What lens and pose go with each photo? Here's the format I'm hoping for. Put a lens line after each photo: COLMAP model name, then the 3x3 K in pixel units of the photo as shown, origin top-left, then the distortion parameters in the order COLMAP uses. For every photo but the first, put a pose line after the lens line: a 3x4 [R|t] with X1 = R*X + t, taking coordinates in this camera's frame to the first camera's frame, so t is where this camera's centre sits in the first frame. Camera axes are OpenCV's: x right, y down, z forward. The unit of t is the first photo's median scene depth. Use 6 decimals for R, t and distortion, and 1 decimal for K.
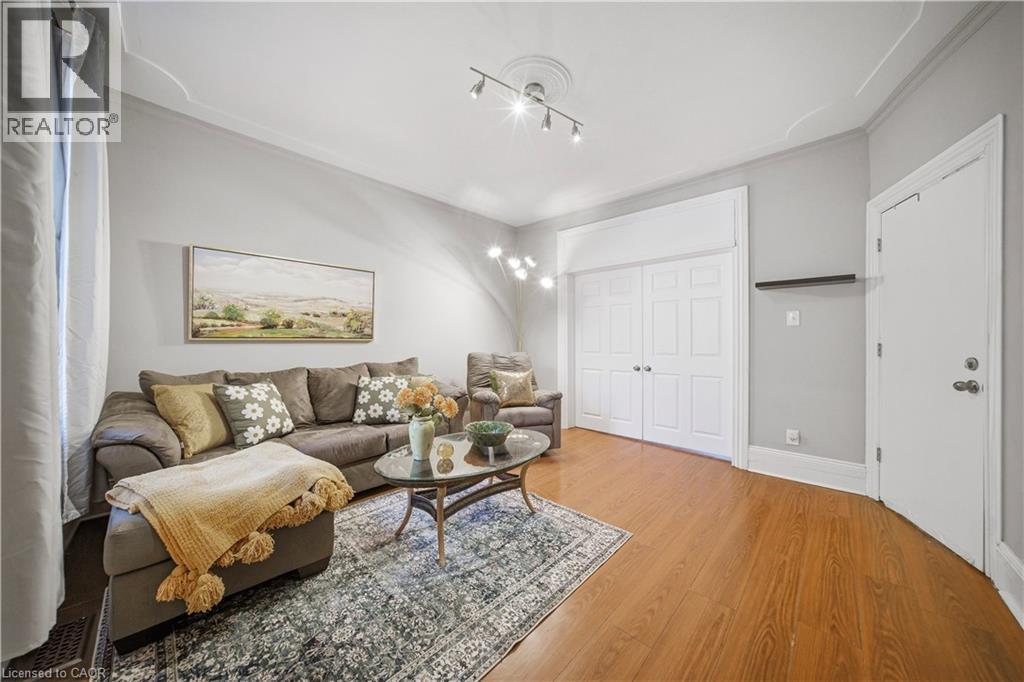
lens RADIAL K [[349.5, 0, 508.9], [0, 349.5, 340.9], [0, 0, 1]] dist [-0.012269, 0.001858]
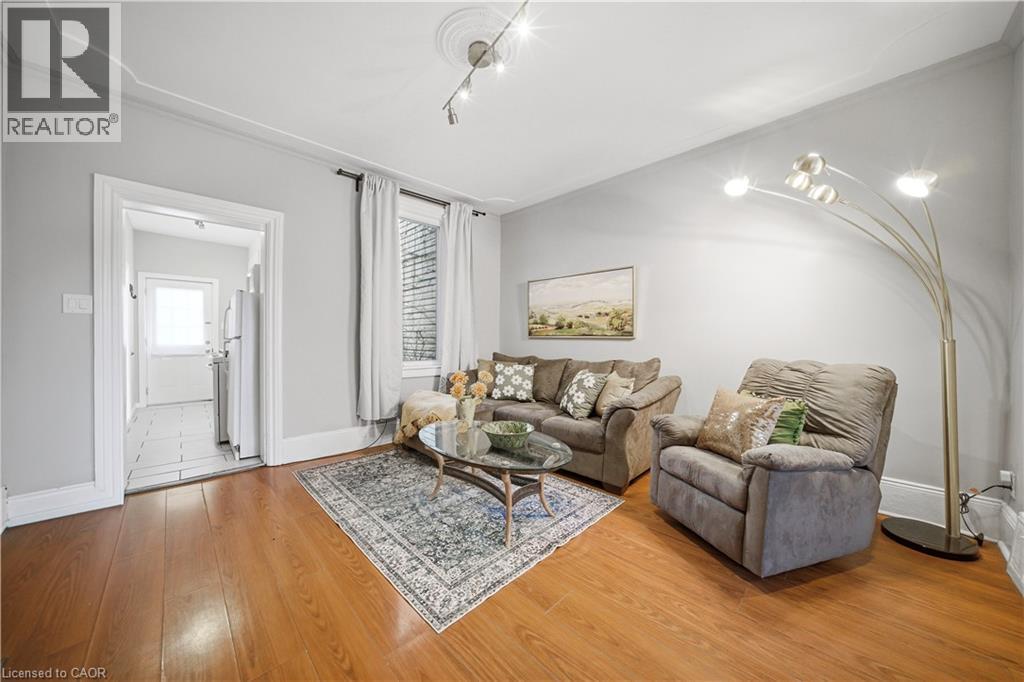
lens RADIAL K [[349.5, 0, 502.1], [0, 349.5, 341.3], [0, 0, 1]] dist [-0.012269, 0.001858]
pose [[-0.039604, 0.012946, -0.999132, 0.915895], [-0.006826, 0.999889, 0.013227, -0.003350], [0.999192, 0.007344, -0.039512, 1.044825]]
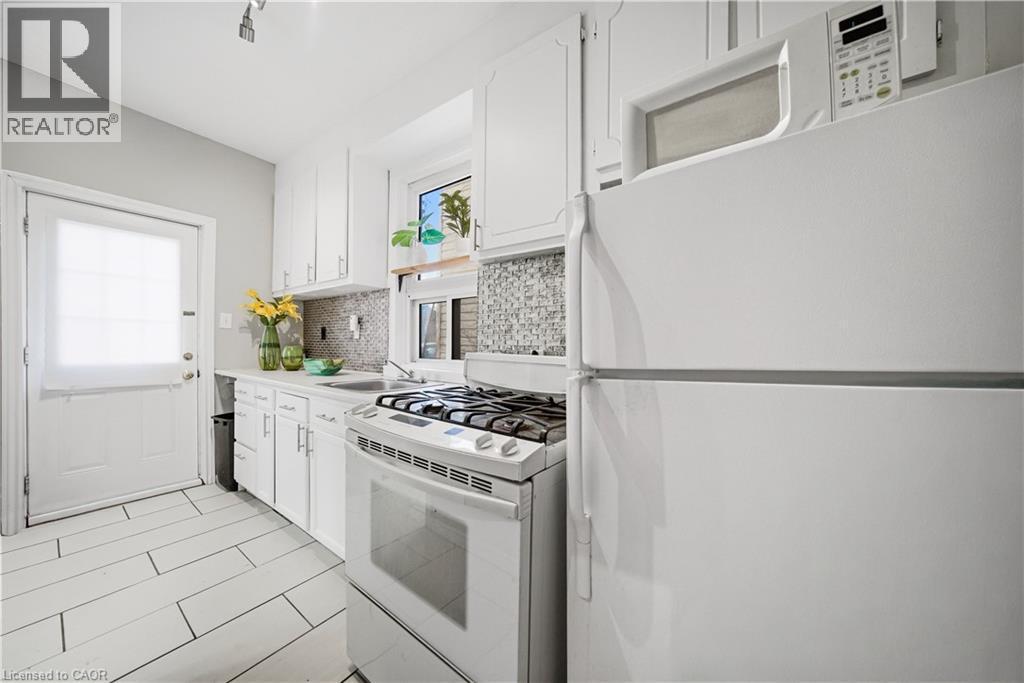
lens RADIAL K [[349.5, 0, 506.4], [0, 349.5, 343.7], [0, 0, 1]] dist [-0.012269, 0.001858]
pose [[0.110371, 0.004727, -0.993879, 0.461106], [-0.016837, 0.999854, 0.002885, -0.006057], [0.993748, 0.016416, 0.110435, 0.538143]]
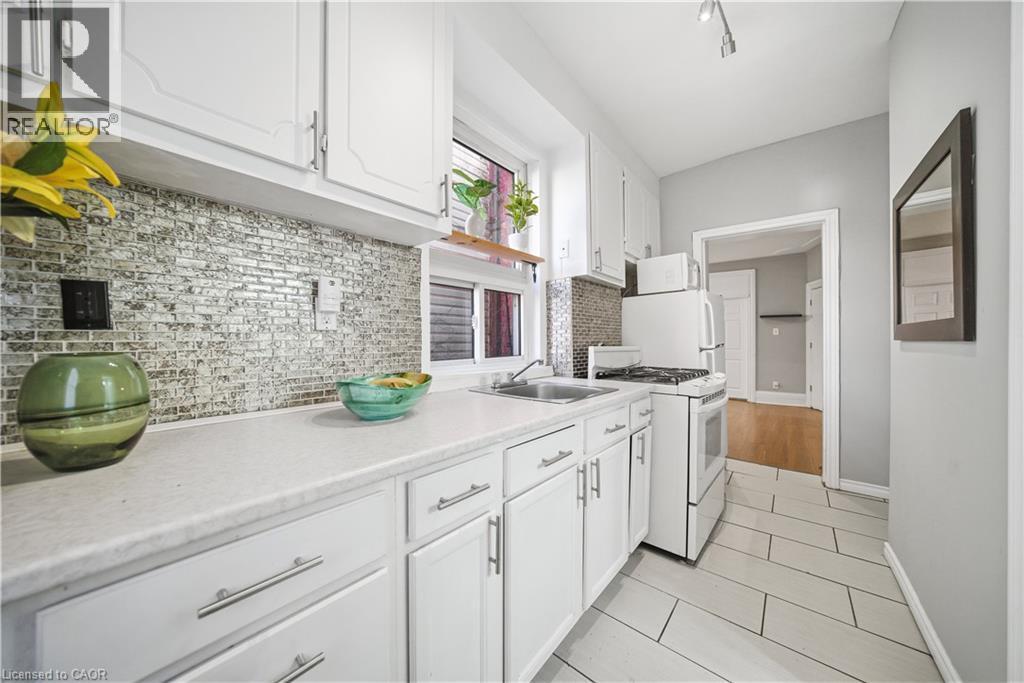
lens RADIAL K [[349.5, 0, 513.6], [0, 349.5, 343.0], [0, 0, 1]] dist [-0.012269, 0.001858]
pose [[0.998223, 0.000695, 0.059587, -0.519888], [-0.000560, 0.999997, -0.002281, 0.006873], [-0.059589, 0.002243, 0.998220, -0.587217]]
